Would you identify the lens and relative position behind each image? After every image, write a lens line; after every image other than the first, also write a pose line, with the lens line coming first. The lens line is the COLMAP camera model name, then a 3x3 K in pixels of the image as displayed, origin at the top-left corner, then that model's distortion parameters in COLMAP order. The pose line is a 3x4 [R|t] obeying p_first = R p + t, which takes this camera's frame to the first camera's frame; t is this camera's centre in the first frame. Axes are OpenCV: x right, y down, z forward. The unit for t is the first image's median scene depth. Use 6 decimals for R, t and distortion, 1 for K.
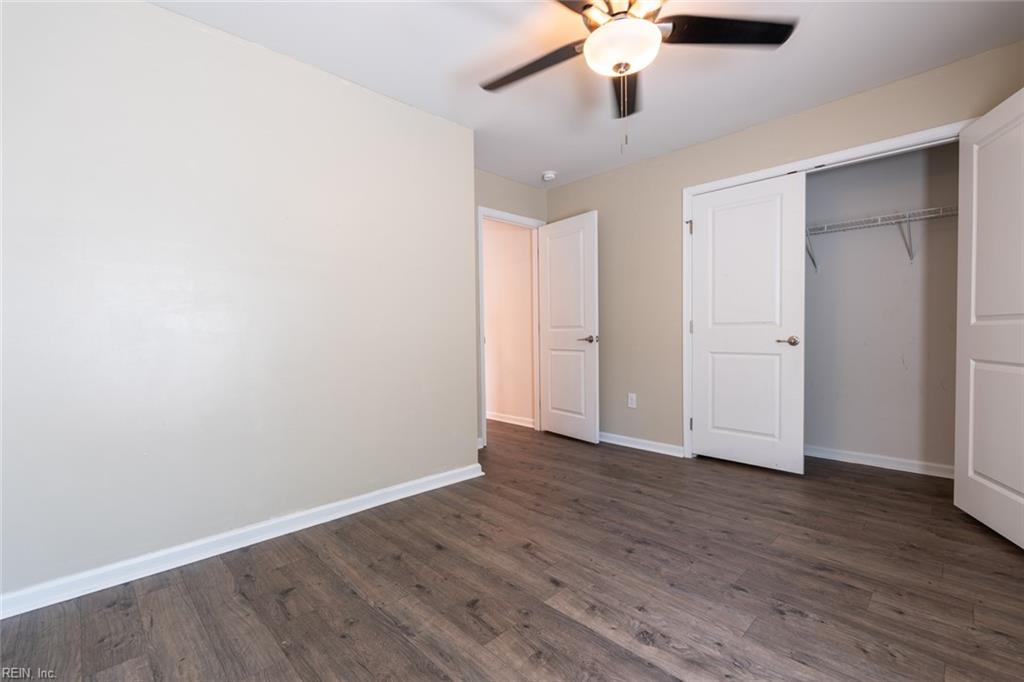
lens RADIAL K [[449.7, 0, 523.6], [0, 449.7, 342.1], [0, 0, 1]] dist [-0.000108, 0.000084]
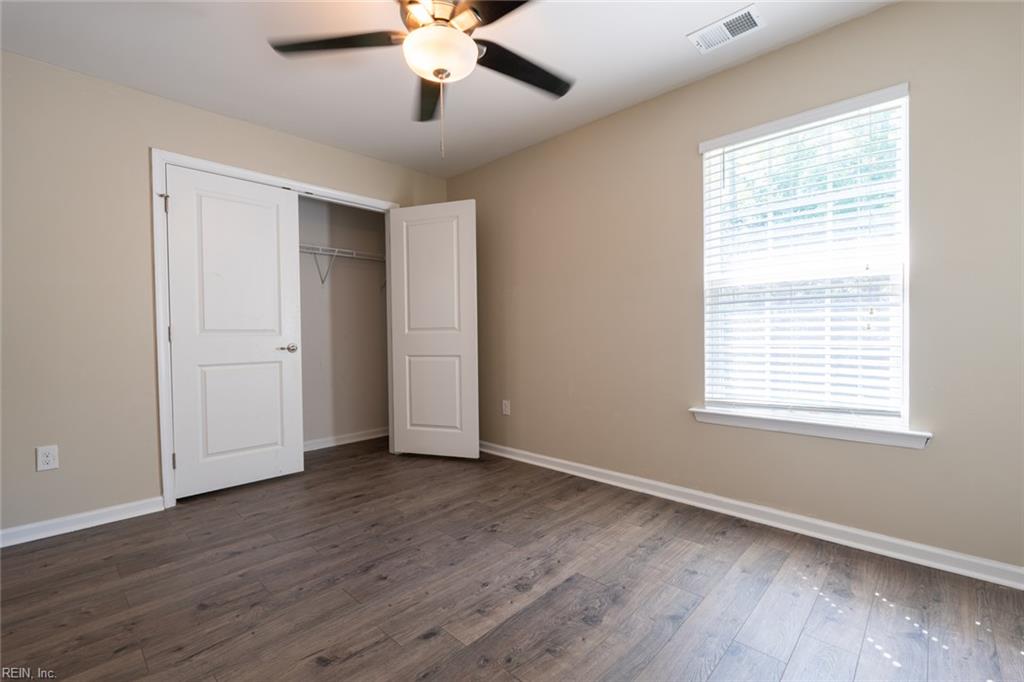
lens RADIAL K [[449.7, 0, 501.3], [0, 449.7, 340.8], [0, 0, 1]] dist [-0.000108, 0.000084]
pose [[-0.005328, -0.004794, 0.999974, -0.659713], [0.038187, 0.999258, 0.004994, -0.008535], [-0.999256, 0.038213, -0.005141, 0.737446]]
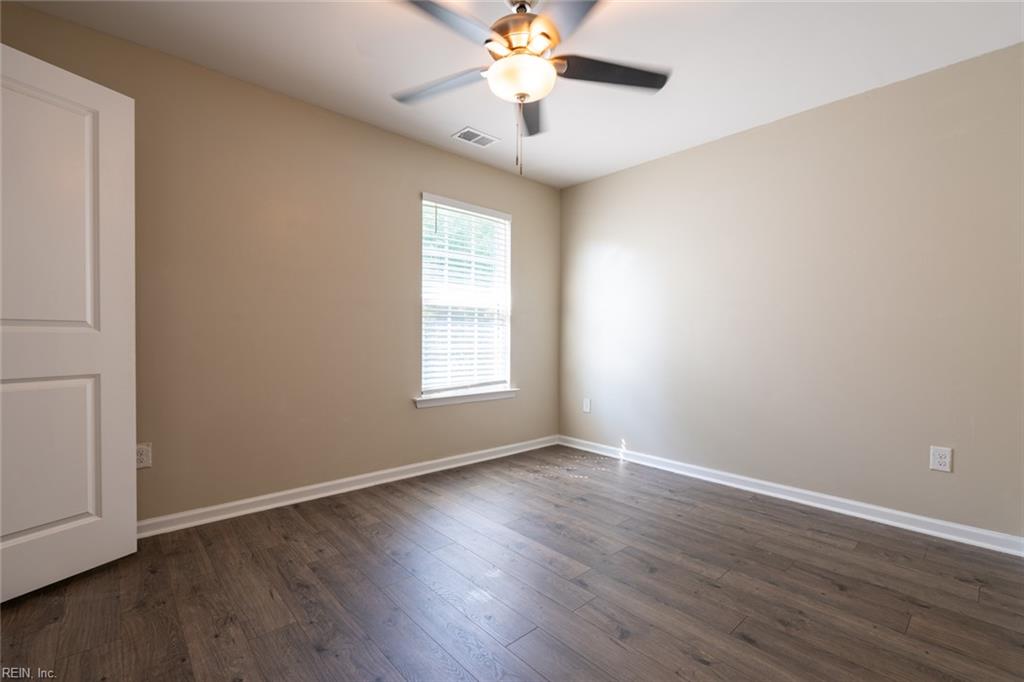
lens RADIAL K [[449.7, 0, 522.6], [0, 449.7, 341.1], [0, 0, 1]] dist [-0.000108, 0.000084]
pose [[-0.999224, 0.002770, 0.039279, 0.143545], [0.004053, 0.999460, 0.032620, -0.043630], [-0.039168, 0.032754, -0.998696, 1.741220]]
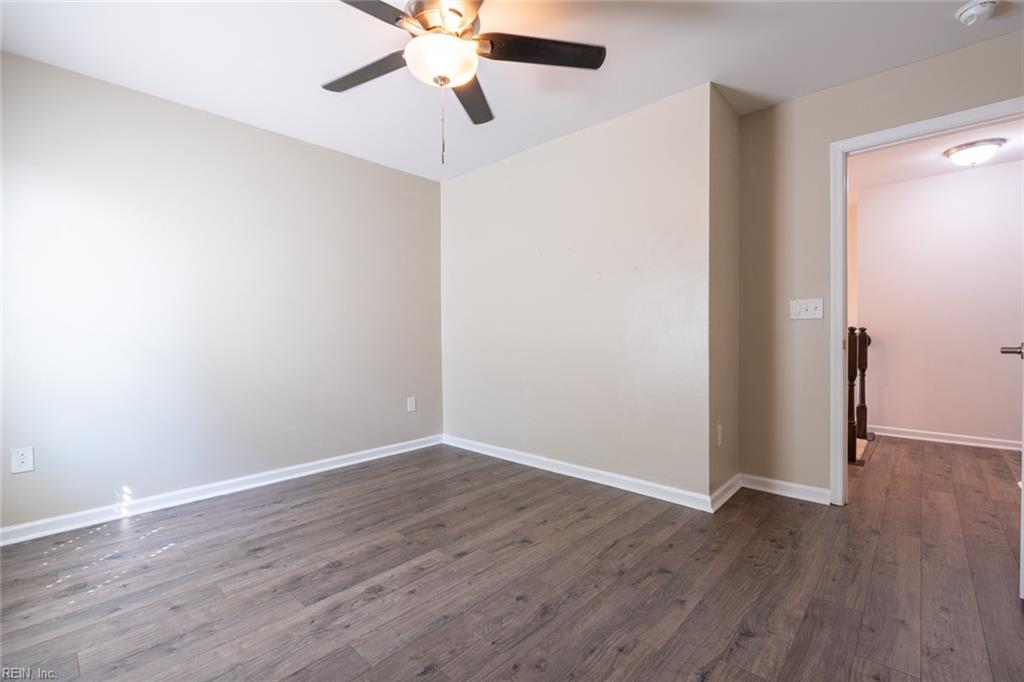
lens RADIAL K [[449.7, 0, 501.6], [0, 449.7, 338.4], [0, 0, 1]] dist [-0.000108, 0.000084]
pose [[0.025635, 0.022624, -0.999415, 1.047695], [-0.016203, 0.999622, 0.022213, -0.037318], [0.999540, 0.015625, 0.025992, 0.922519]]
